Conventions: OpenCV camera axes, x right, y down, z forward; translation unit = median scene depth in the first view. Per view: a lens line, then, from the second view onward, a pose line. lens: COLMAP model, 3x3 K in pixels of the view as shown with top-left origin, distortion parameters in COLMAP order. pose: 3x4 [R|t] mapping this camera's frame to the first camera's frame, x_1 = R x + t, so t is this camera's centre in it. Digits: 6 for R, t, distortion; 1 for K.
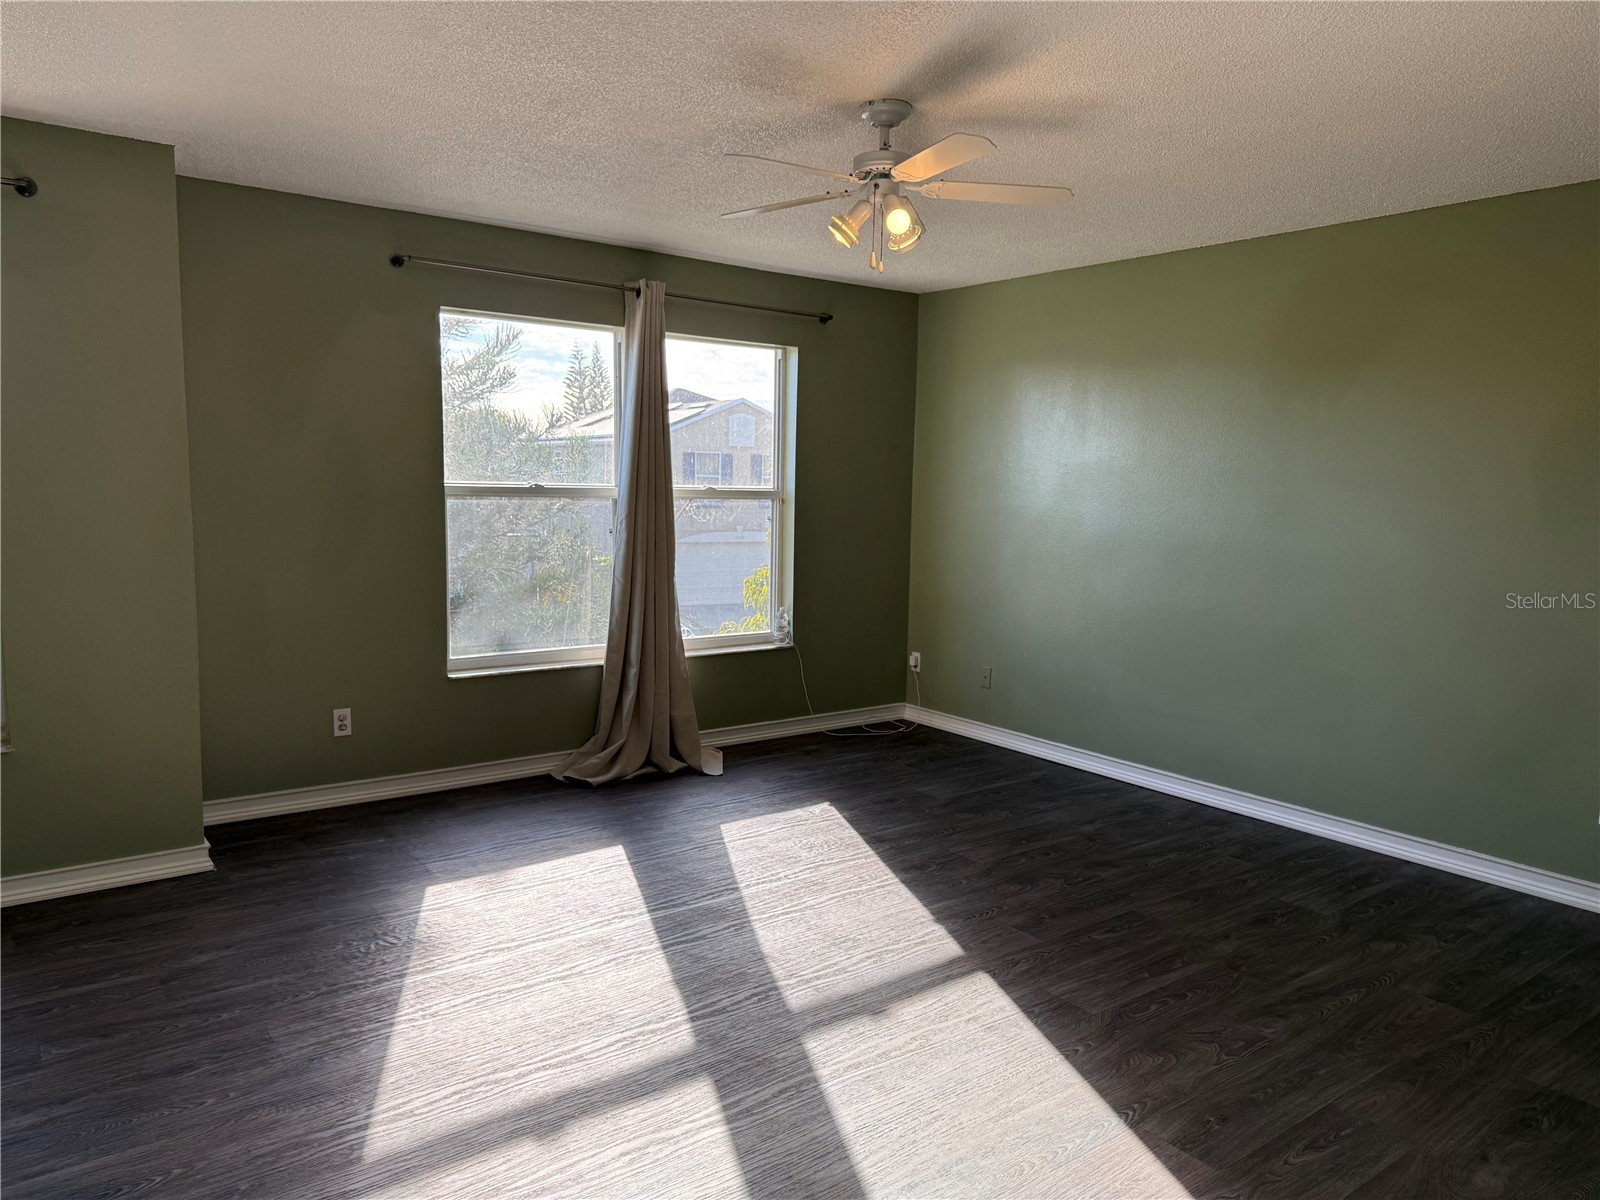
lens RADIAL K [[1129.2, 0, 801.2], [0, 1129.2, 598.1], [0, 0, 1]] dist [0.040972, -0.033298]
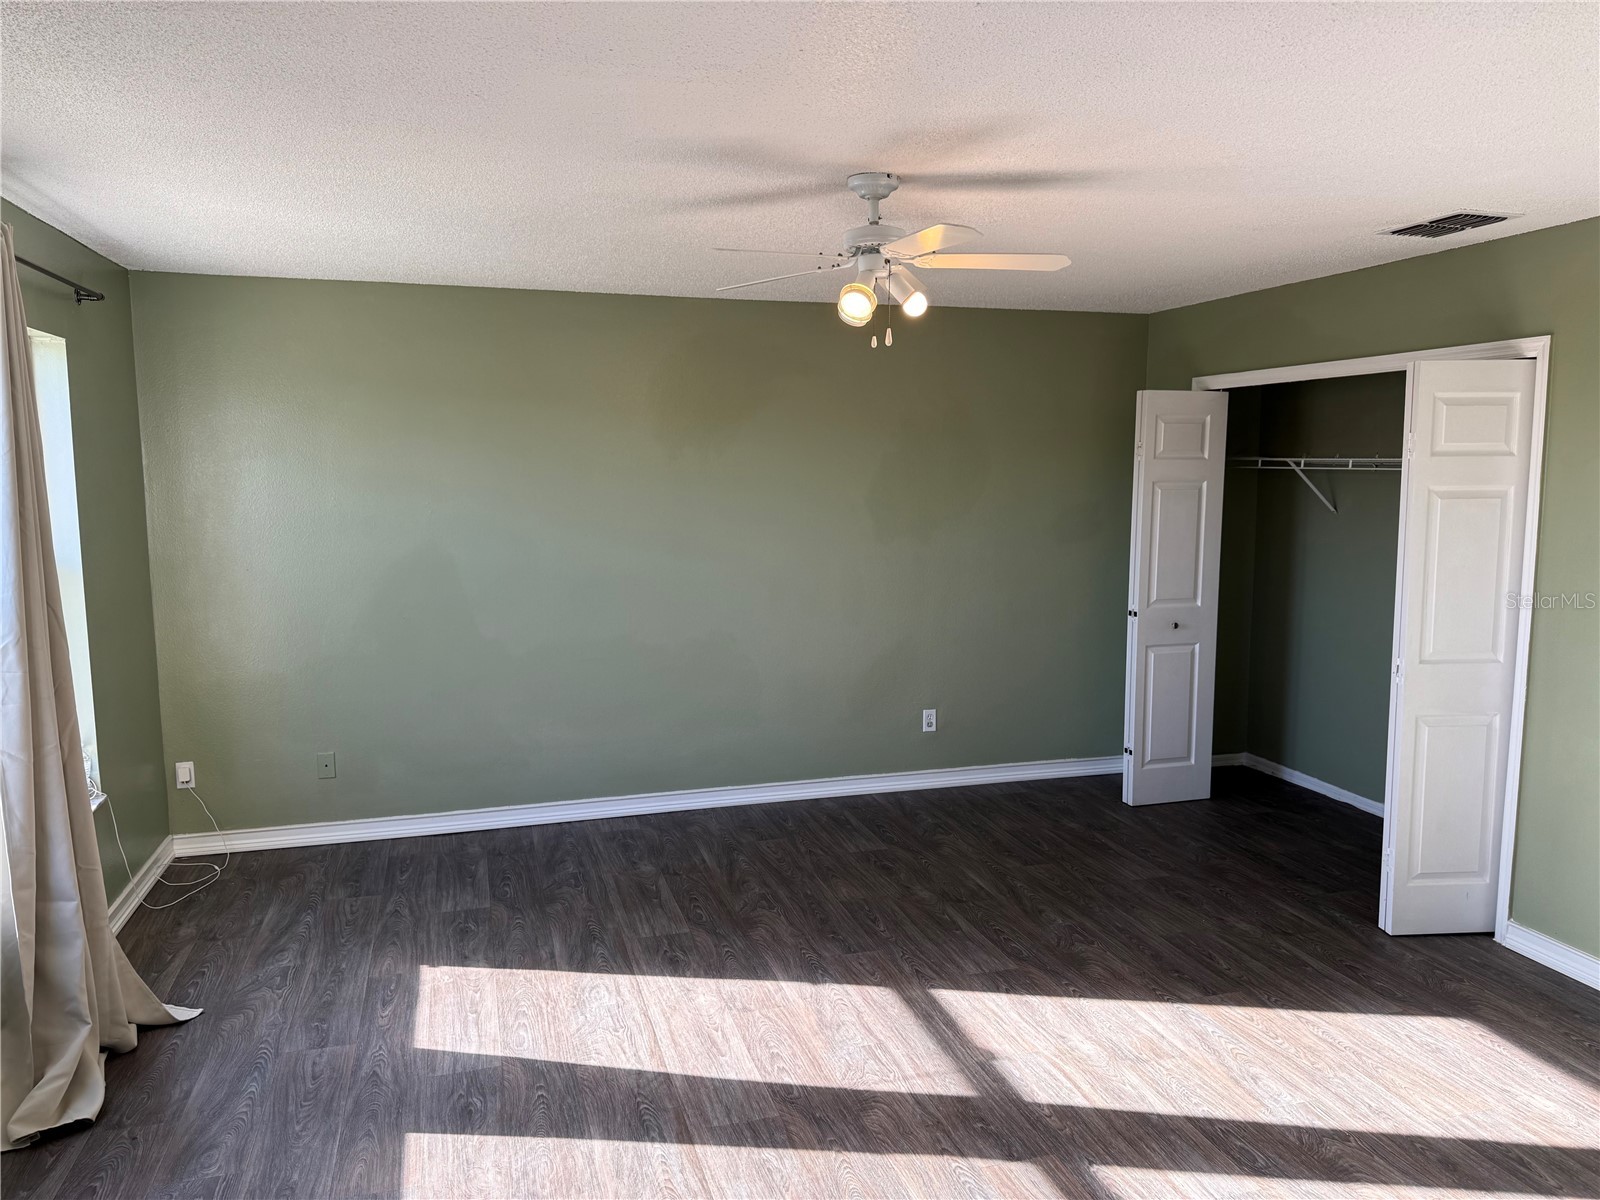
lens RADIAL K [[1129.2, 0, 802.2], [0, 1129.2, 593.8], [0, 0, 1]] dist [0.040972, -0.033298]
pose [[0.363156, -0.137565, 0.921517, -0.646550], [0.115569, 0.988053, 0.101954, -0.139507], [-0.924533, 0.069474, 0.374716, 0.501117]]
